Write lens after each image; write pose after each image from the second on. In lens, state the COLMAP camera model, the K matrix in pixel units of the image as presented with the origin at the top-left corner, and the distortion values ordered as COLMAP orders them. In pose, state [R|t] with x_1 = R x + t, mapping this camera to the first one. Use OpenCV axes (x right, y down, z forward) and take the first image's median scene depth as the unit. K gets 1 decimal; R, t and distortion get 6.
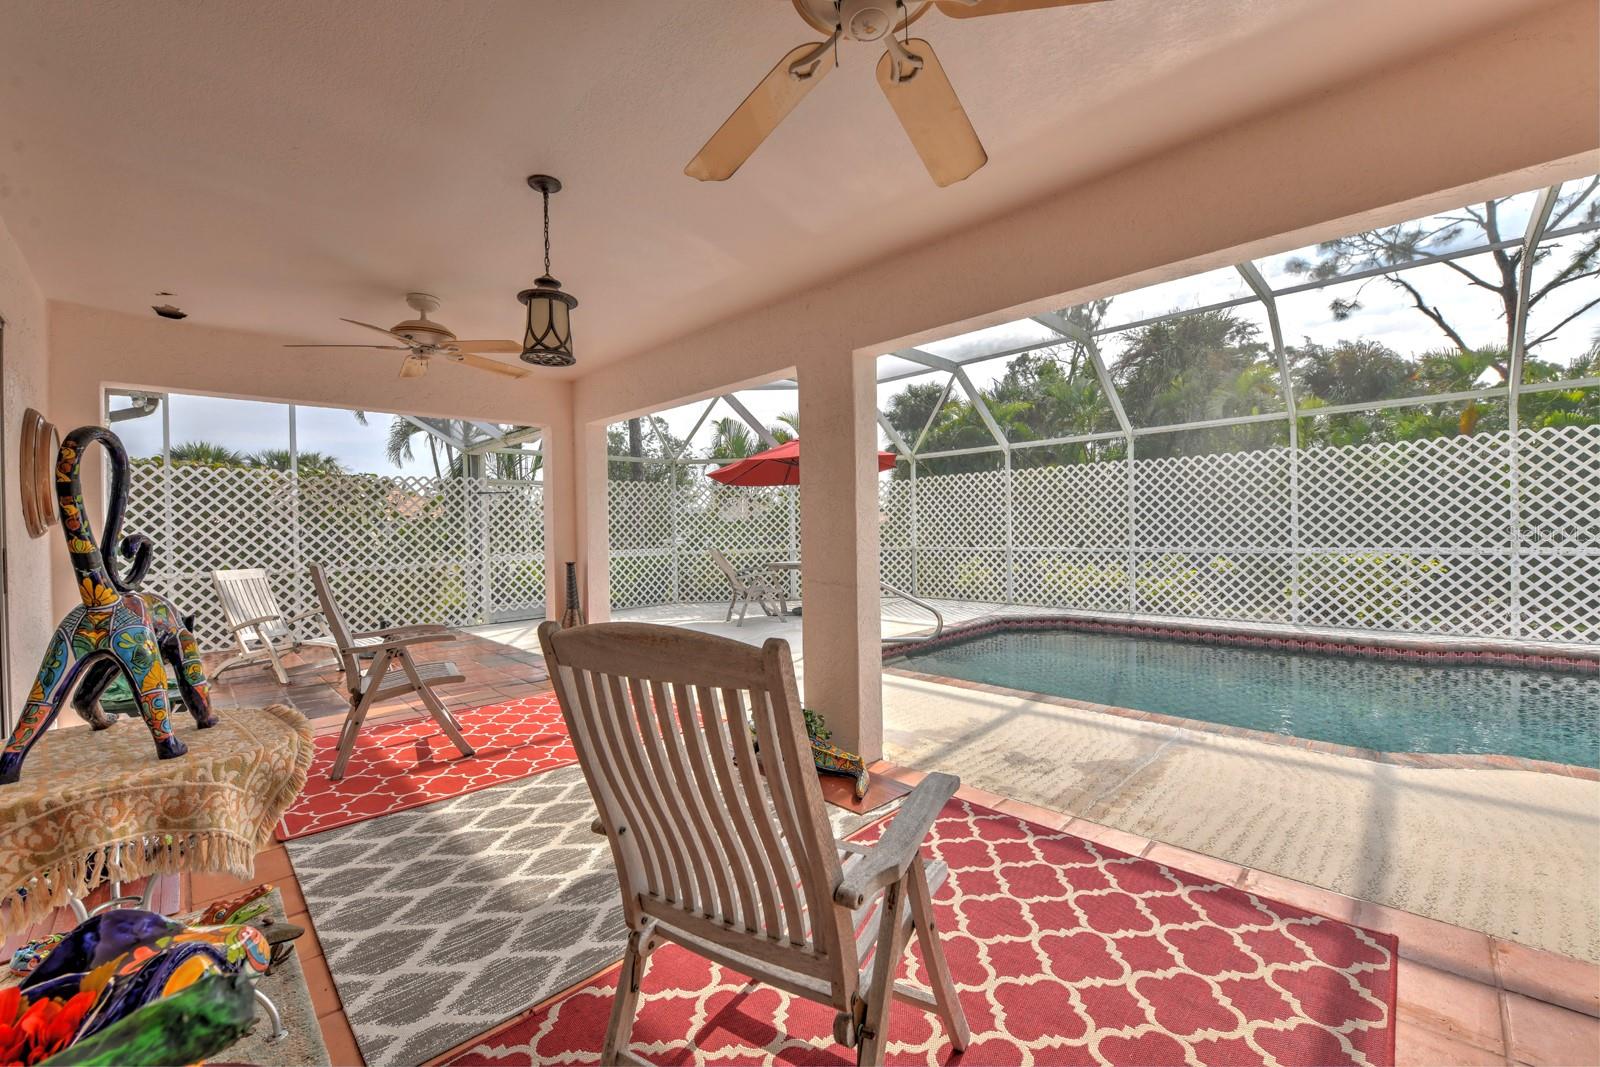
lens RADIAL K [[641.7, 0, 800.0], [0, 641.7, 533.5], [0, 0, 1]] dist [-0.026648, -0.000110]
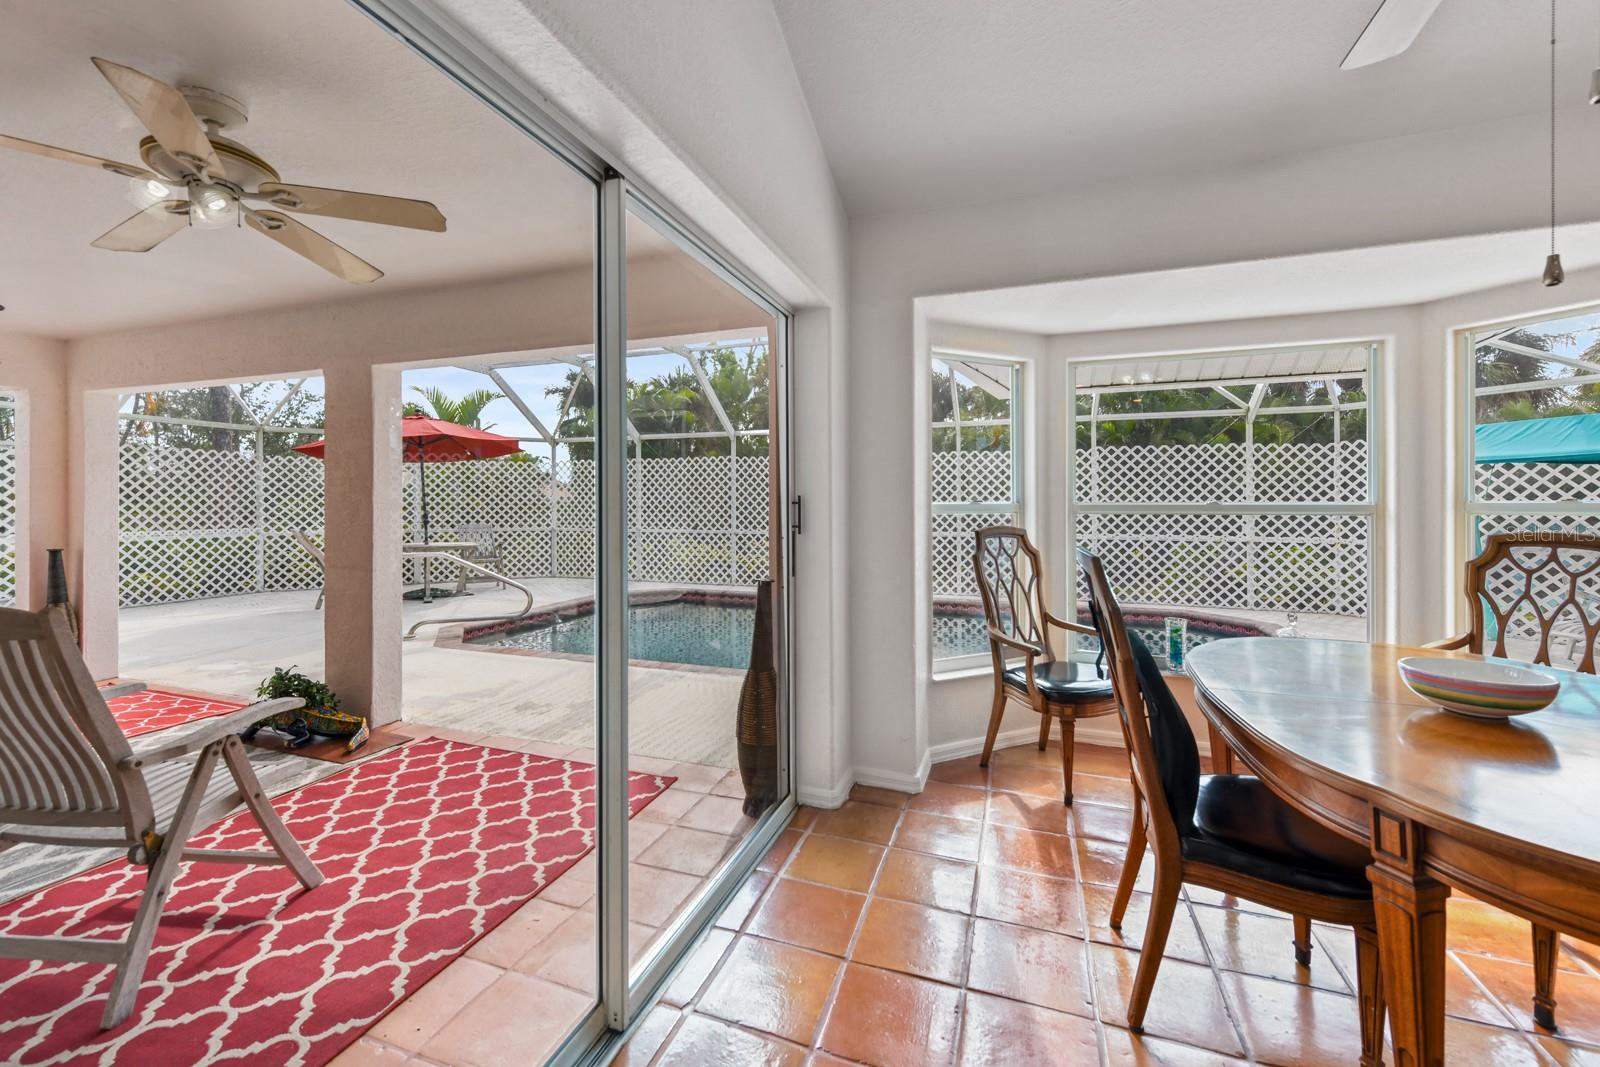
lens RADIAL K [[649.3, 0, 799.3], [0, 649.3, 506.0], [0, 0, 1]] dist [-0.000046, -0.000308]
pose [[0.898224, 0.017505, 0.439189, 0.093736], [-0.014542, 0.999843, -0.010108, -0.011644], [-0.439297, 0.002693, 0.898338, -0.135752]]
